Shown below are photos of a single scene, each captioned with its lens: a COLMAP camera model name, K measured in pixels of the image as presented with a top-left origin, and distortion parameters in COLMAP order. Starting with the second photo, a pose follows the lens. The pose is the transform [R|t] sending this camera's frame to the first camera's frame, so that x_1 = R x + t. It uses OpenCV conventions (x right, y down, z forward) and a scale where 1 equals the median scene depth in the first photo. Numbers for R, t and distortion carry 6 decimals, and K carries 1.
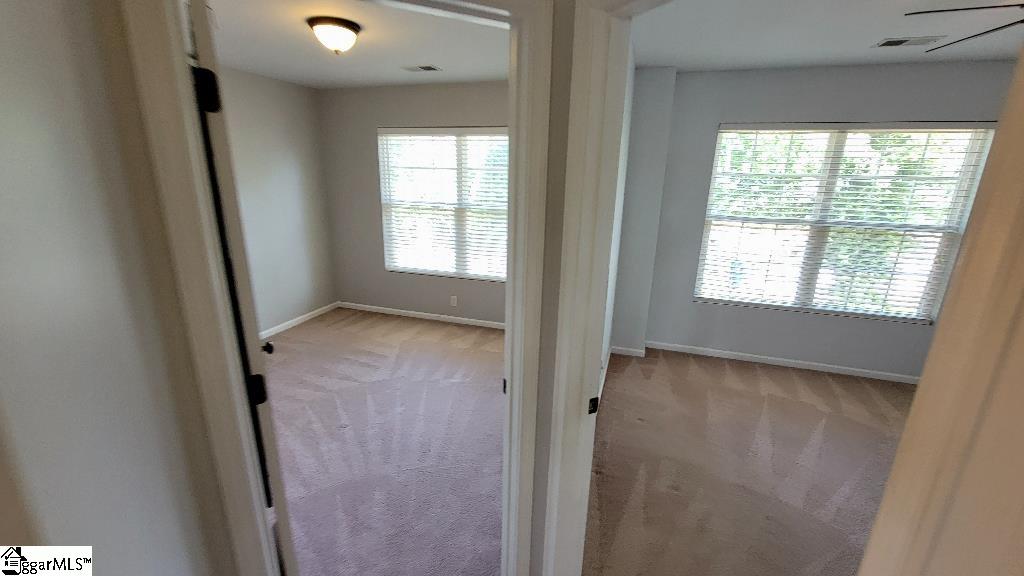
lens RADIAL K [[416.0, 0, 511.4], [0, 416.0, 289.4], [0, 0, 1]] dist [0.002306, 0.000066]
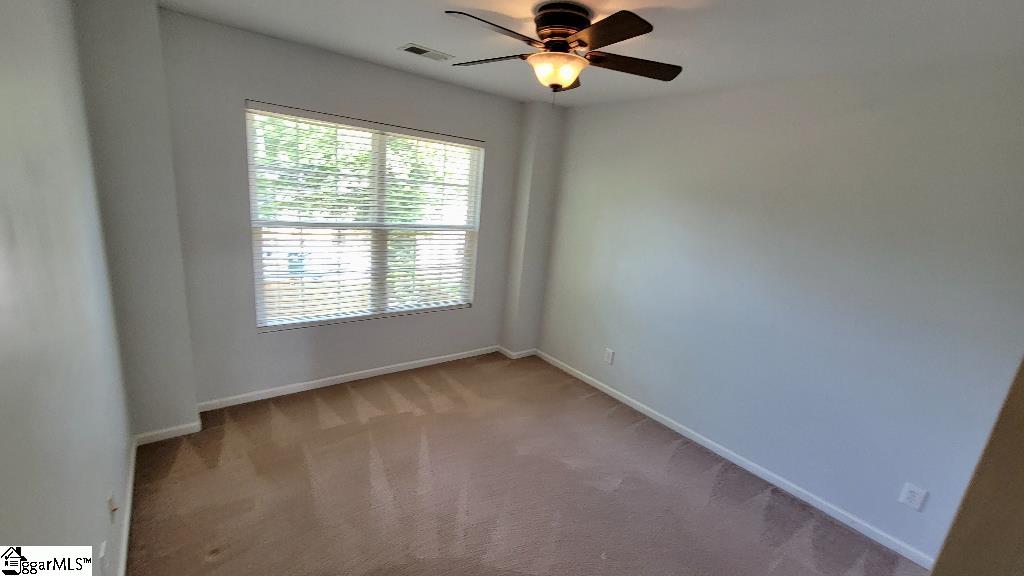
lens RADIAL K [[416.0, 0, 512.1], [0, 416.0, 290.5], [0, 0, 1]] dist [0.002306, 0.000066]
pose [[0.548893, -0.175903, 0.817175, 0.095037], [0.149066, 0.982535, 0.111371, -0.075185], [-0.822494, 0.060682, 0.565528, 0.208654]]
